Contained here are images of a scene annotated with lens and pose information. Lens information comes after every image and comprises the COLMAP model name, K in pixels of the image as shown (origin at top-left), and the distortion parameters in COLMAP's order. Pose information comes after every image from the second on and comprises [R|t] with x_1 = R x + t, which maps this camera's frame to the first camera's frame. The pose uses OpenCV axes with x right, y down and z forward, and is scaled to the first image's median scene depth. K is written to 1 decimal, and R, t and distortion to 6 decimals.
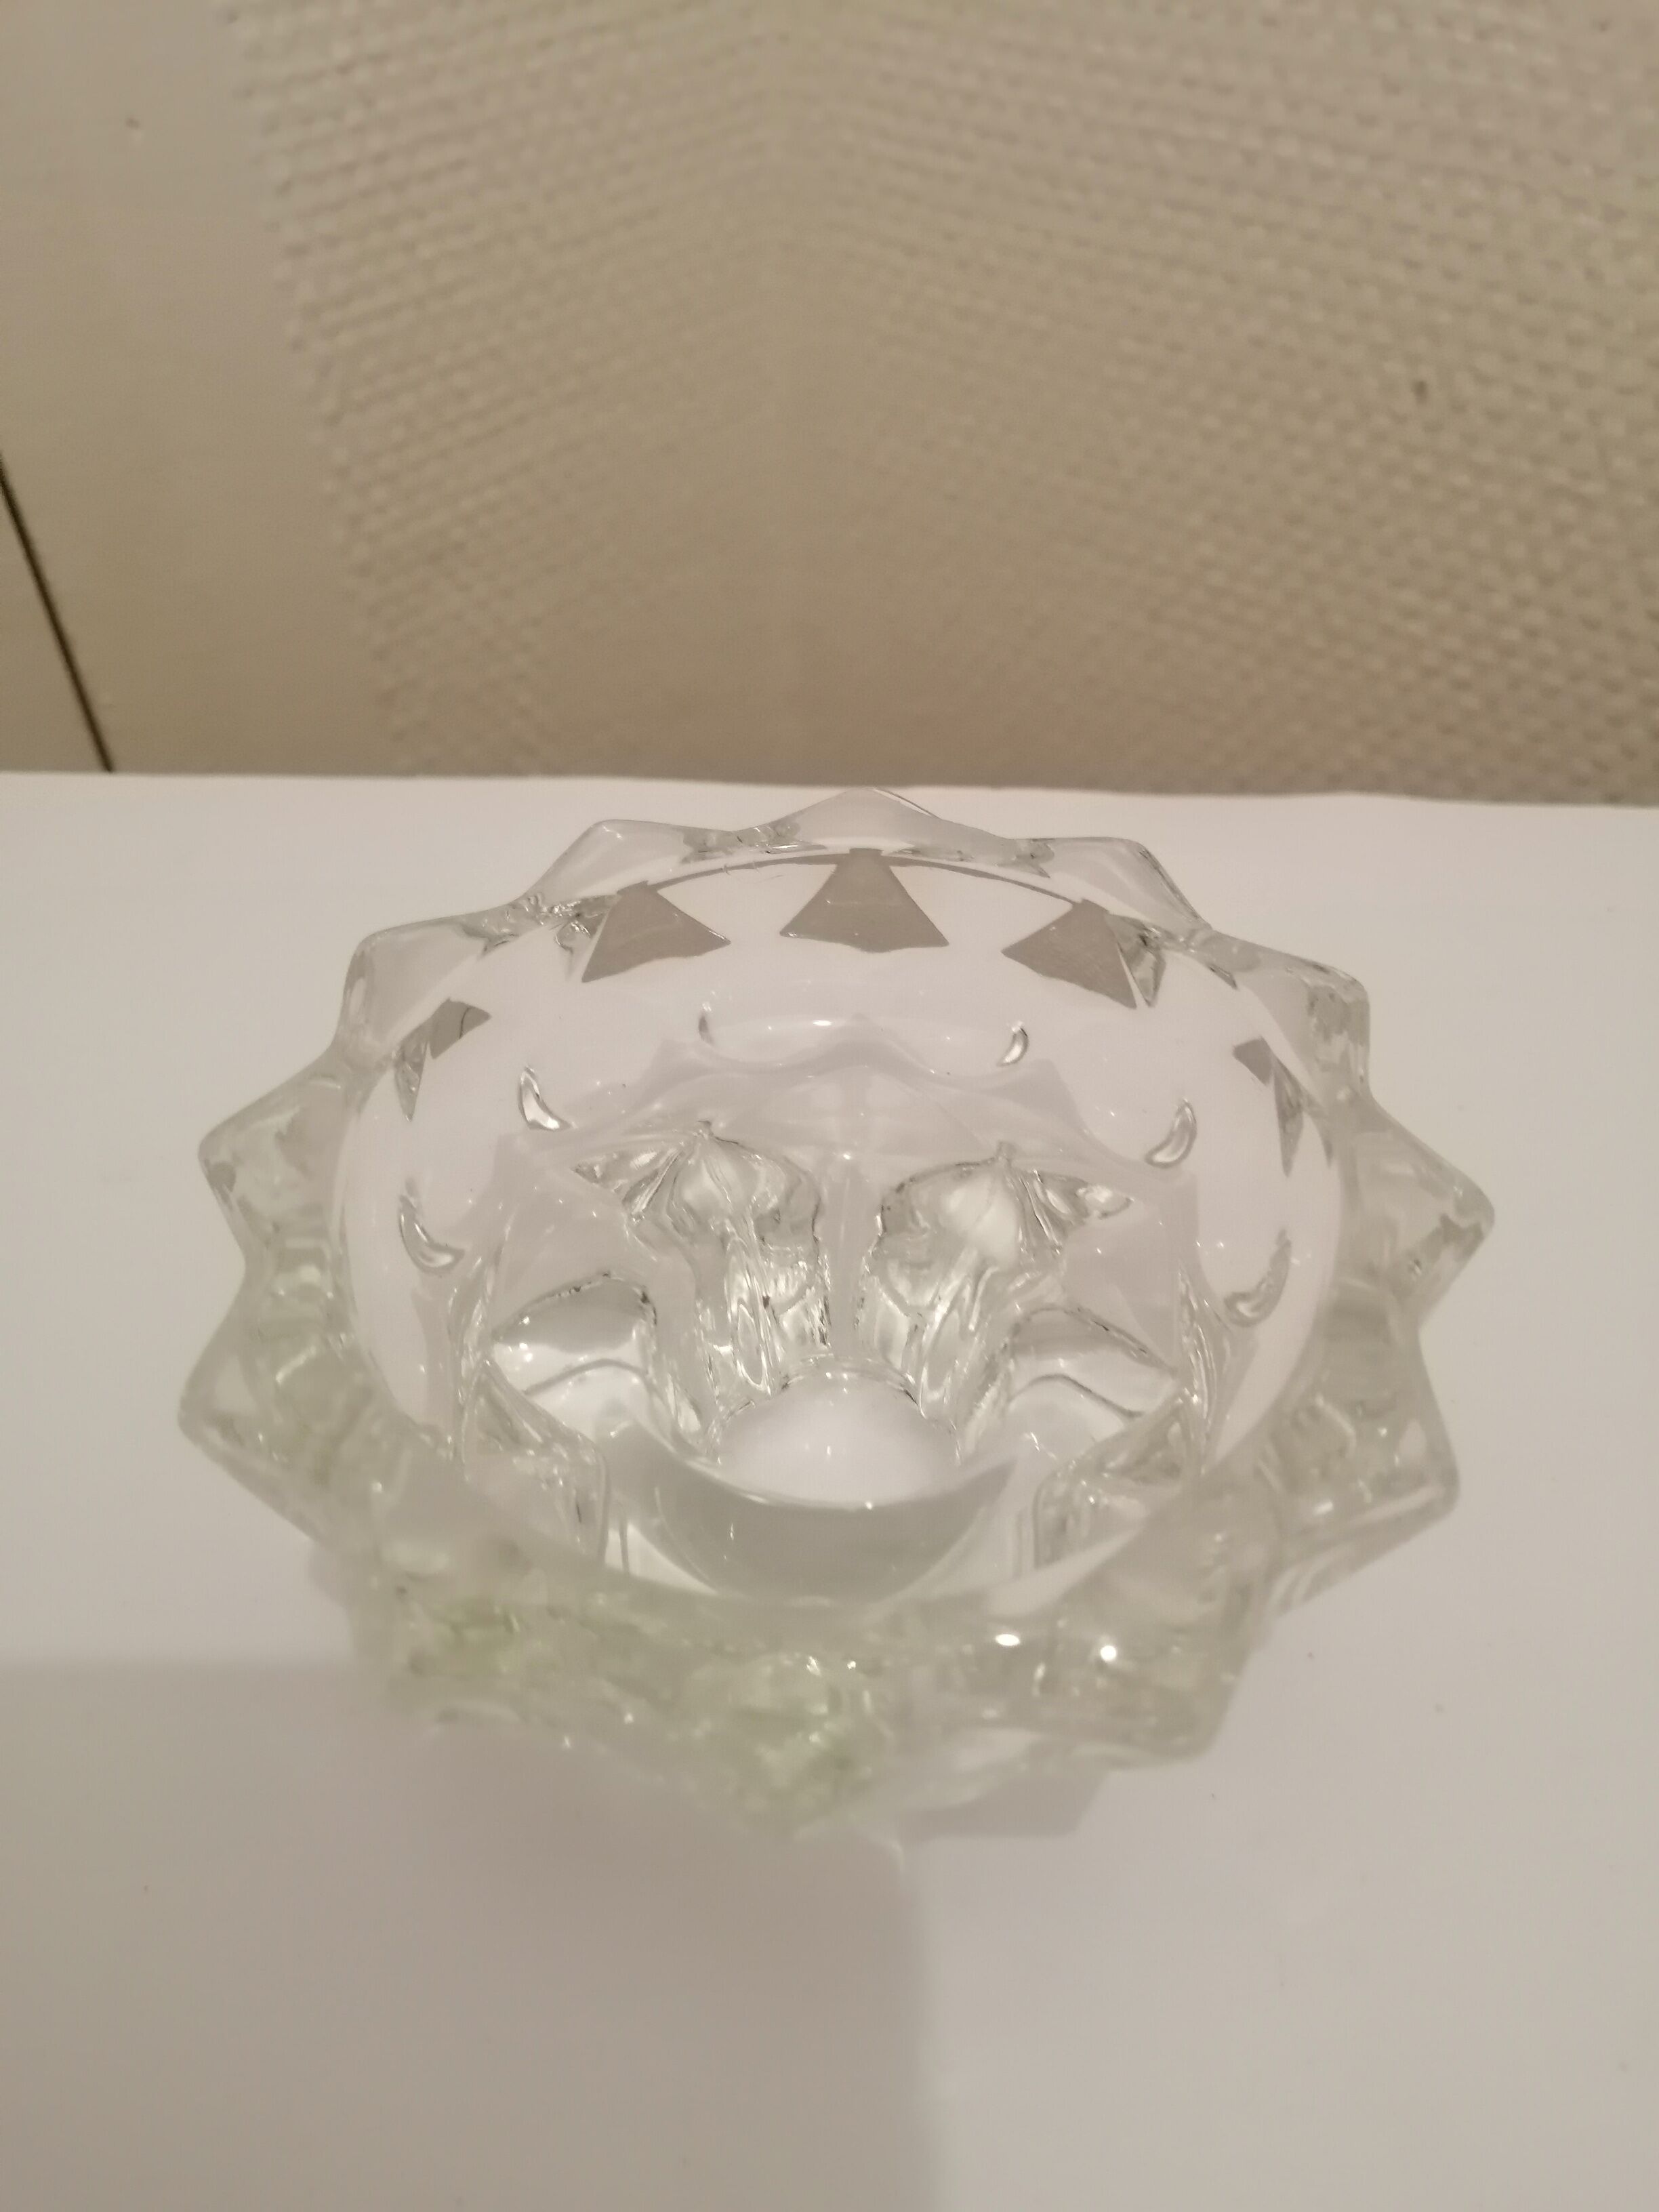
lens RADIAL K [[1728.8, 0, 829.5], [0, 1728.8, 1106.0], [0, 0, 1]] dist [-0.031975, 0.051707]
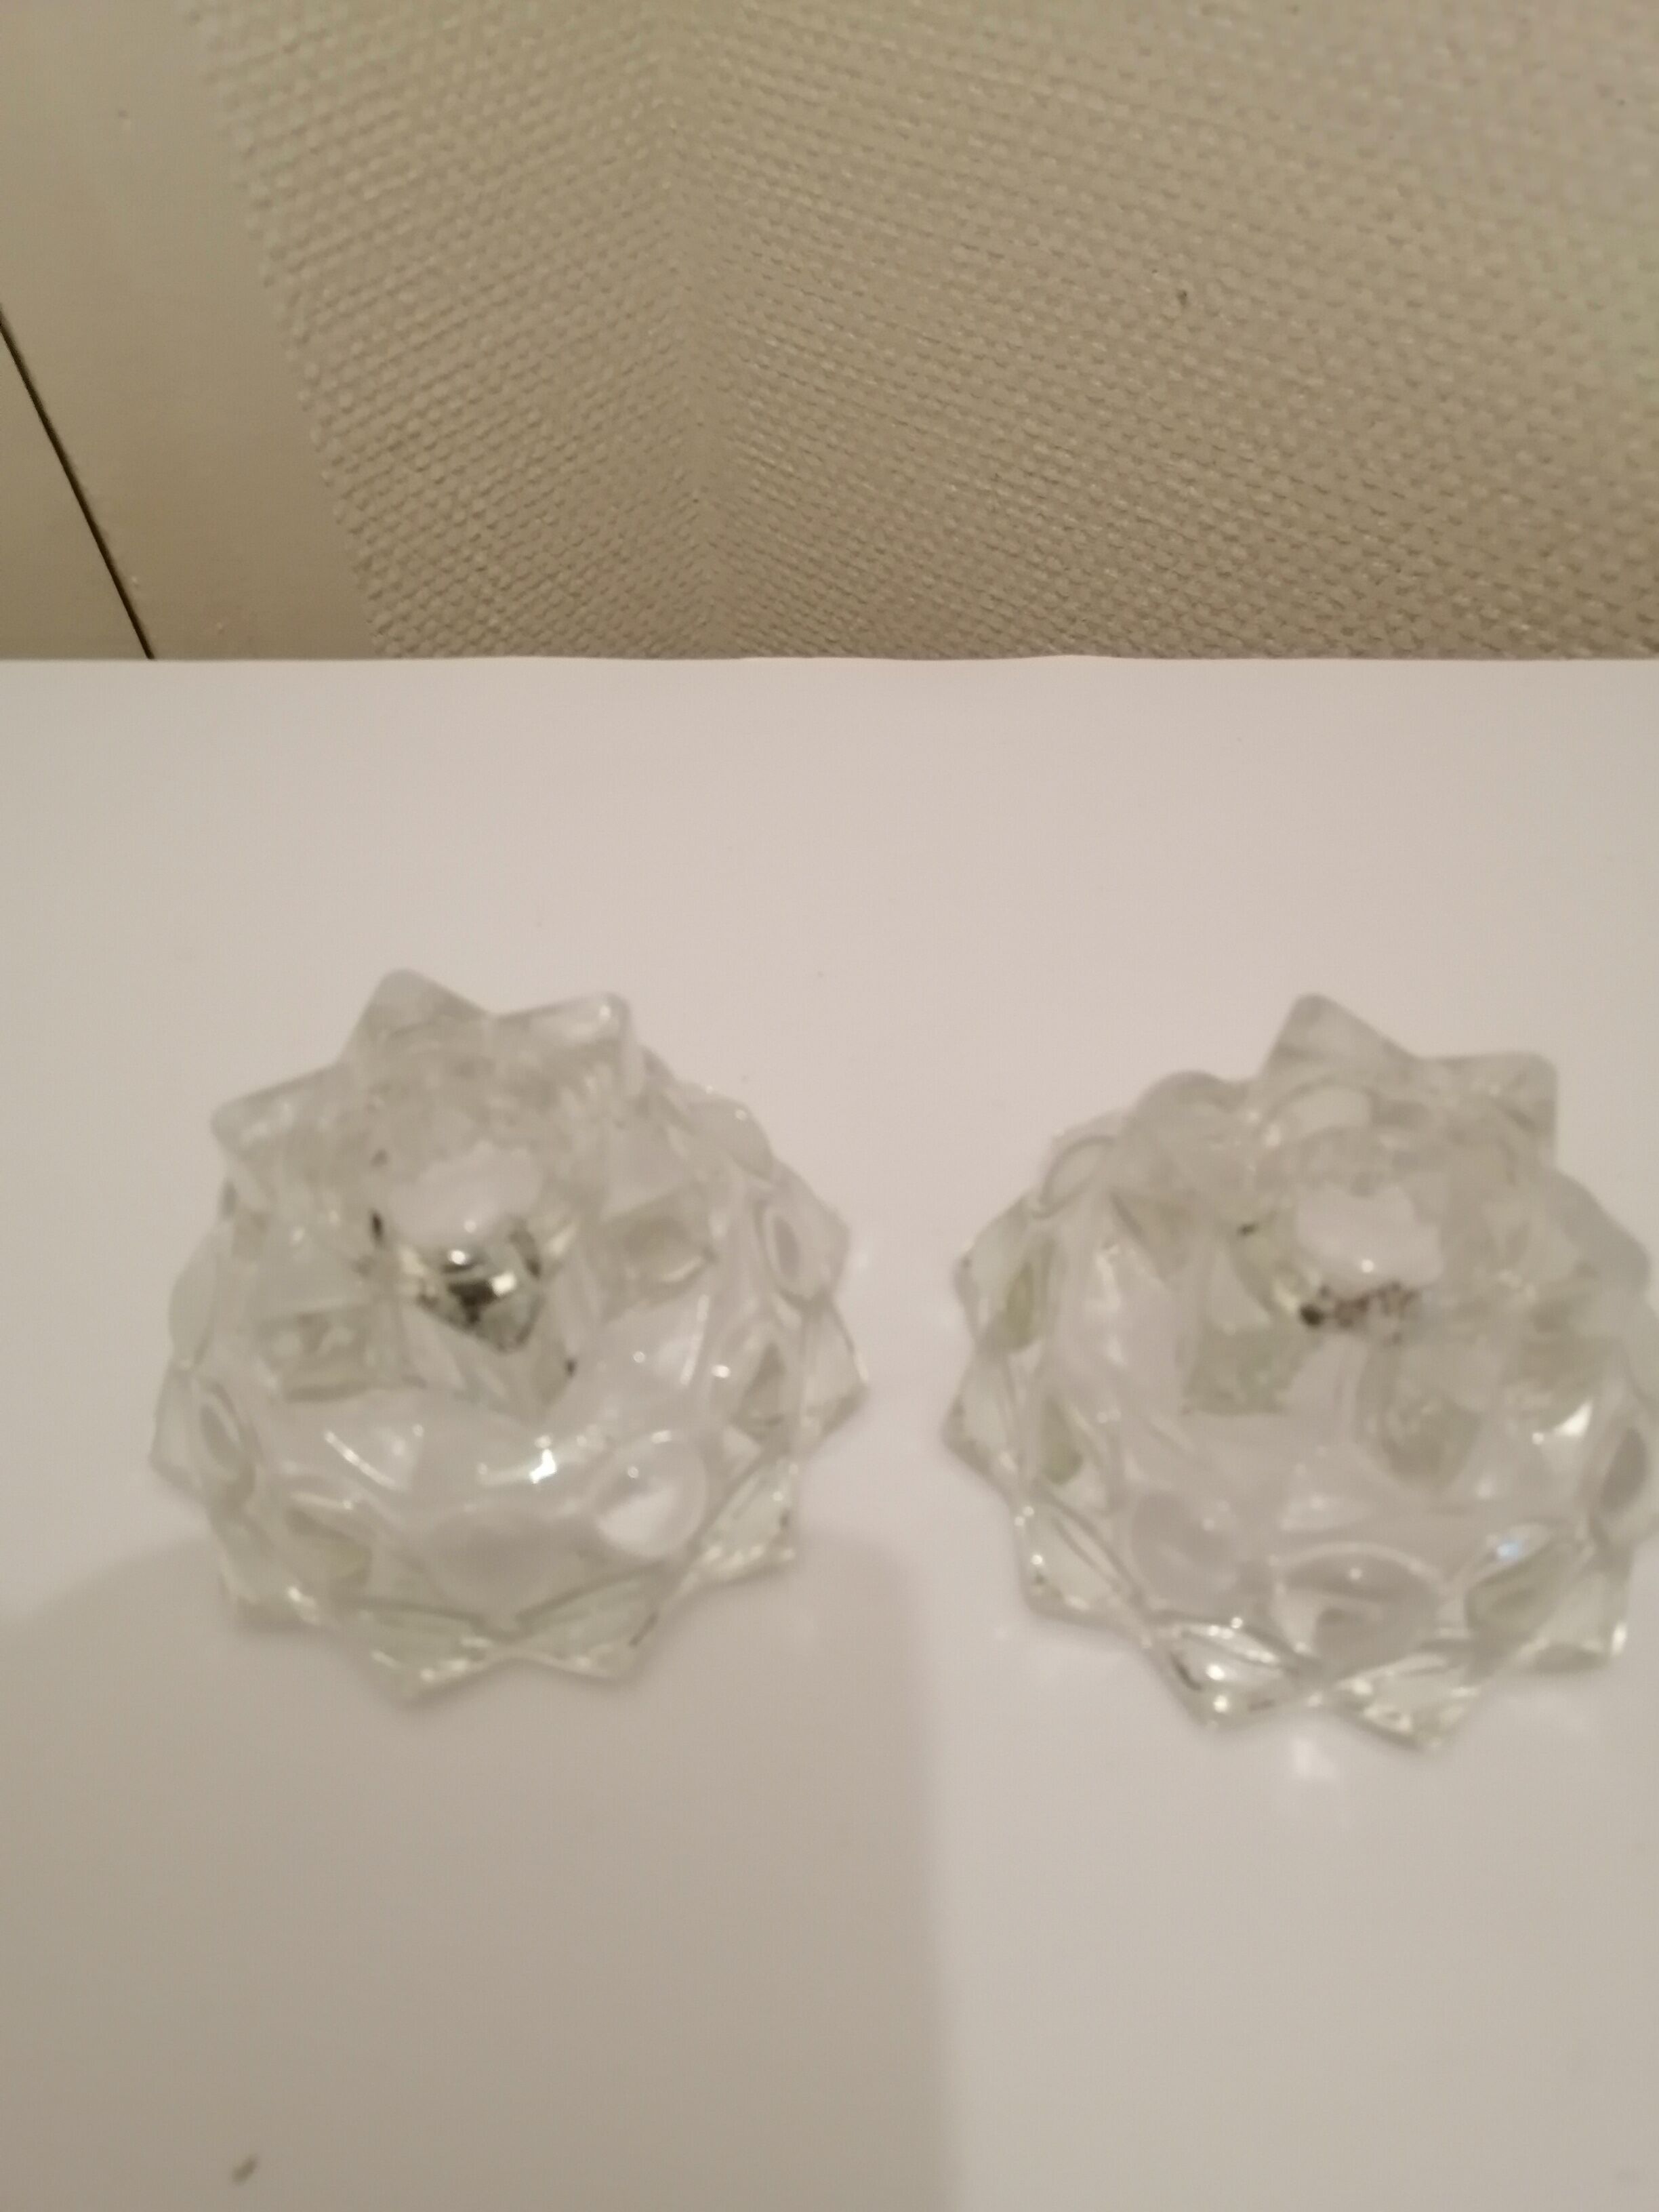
lens RADIAL K [[1681.8, 0, 841.5], [0, 1681.8, 1097.3], [0, 0, 1]] dist [-0.017991, 0.058424]
pose [[0.999702, -0.024120, -0.003806, 0.086922], [0.024406, 0.991962, 0.124161, -0.004026], [0.000781, -0.124216, 0.992255, -0.256055]]
